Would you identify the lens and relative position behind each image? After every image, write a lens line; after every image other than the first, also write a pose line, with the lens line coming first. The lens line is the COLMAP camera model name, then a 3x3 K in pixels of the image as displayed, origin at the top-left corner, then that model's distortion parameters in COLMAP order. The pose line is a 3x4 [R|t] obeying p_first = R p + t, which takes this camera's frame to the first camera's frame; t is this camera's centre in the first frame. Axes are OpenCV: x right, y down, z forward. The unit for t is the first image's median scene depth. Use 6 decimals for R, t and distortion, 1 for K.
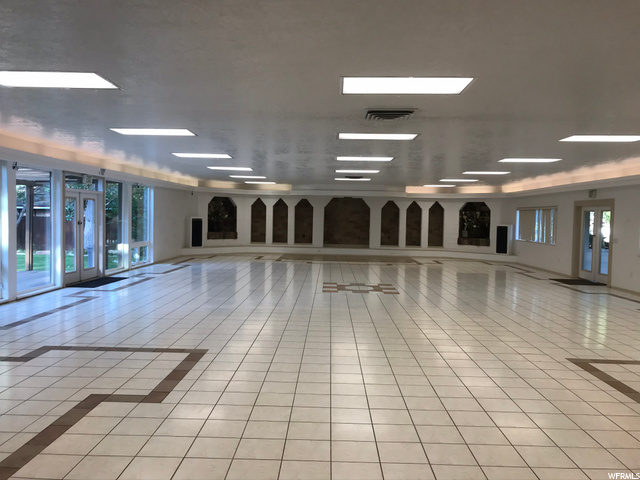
lens RADIAL K [[520.8, 0, 318.2], [0, 520.8, 232.0], [0, 0, 1]] dist [0.006279, -0.003800]
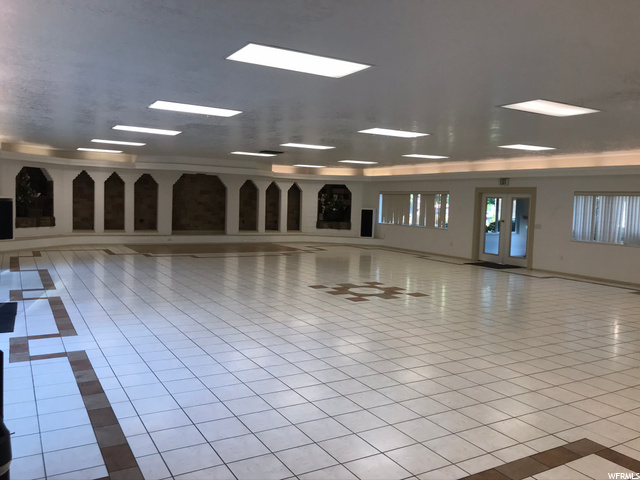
lens RADIAL K [[520.8, 0, 318.2], [0, 520.8, 232.0], [0, 0, 1]] dist [0.006279, -0.003800]
pose [[0.846536, -0.022114, 0.531871, -0.254152], [-0.001527, 0.999032, 0.043968, -0.012056], [-0.532329, -0.038033, 0.845683, 0.209852]]
